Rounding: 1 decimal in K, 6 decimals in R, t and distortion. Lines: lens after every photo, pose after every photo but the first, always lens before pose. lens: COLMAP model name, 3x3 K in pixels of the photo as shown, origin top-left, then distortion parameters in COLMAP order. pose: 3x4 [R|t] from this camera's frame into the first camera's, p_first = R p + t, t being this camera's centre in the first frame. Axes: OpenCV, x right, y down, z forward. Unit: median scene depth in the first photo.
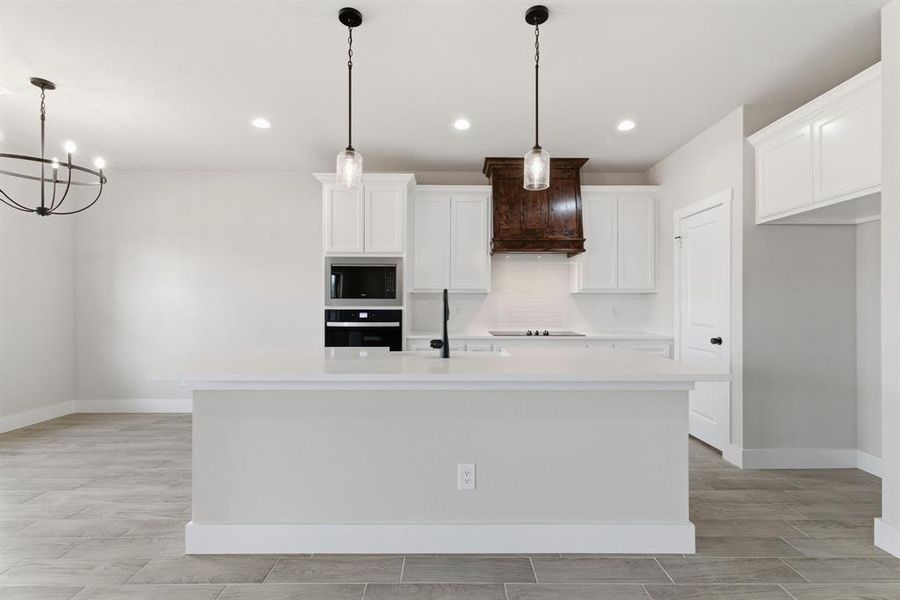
lens RADIAL K [[407.9, 0, 452.7], [0, 407.9, 300.5], [0, 0, 1]] dist [-0.000795, 0.001993]
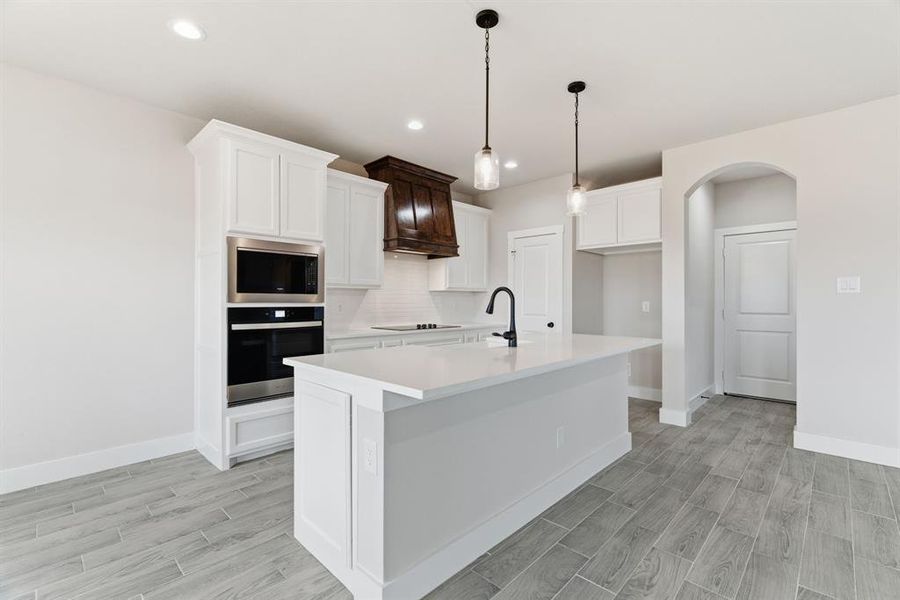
lens RADIAL K [[407.9, 0, 454.8], [0, 407.9, 298.5], [0, 0, 1]] dist [-0.000795, 0.001993]
pose [[0.690409, 0.002977, 0.723413, -0.564466], [-0.005472, 0.999984, 0.001107, 0.002531], [-0.723398, -0.004723, 0.690415, 0.189976]]
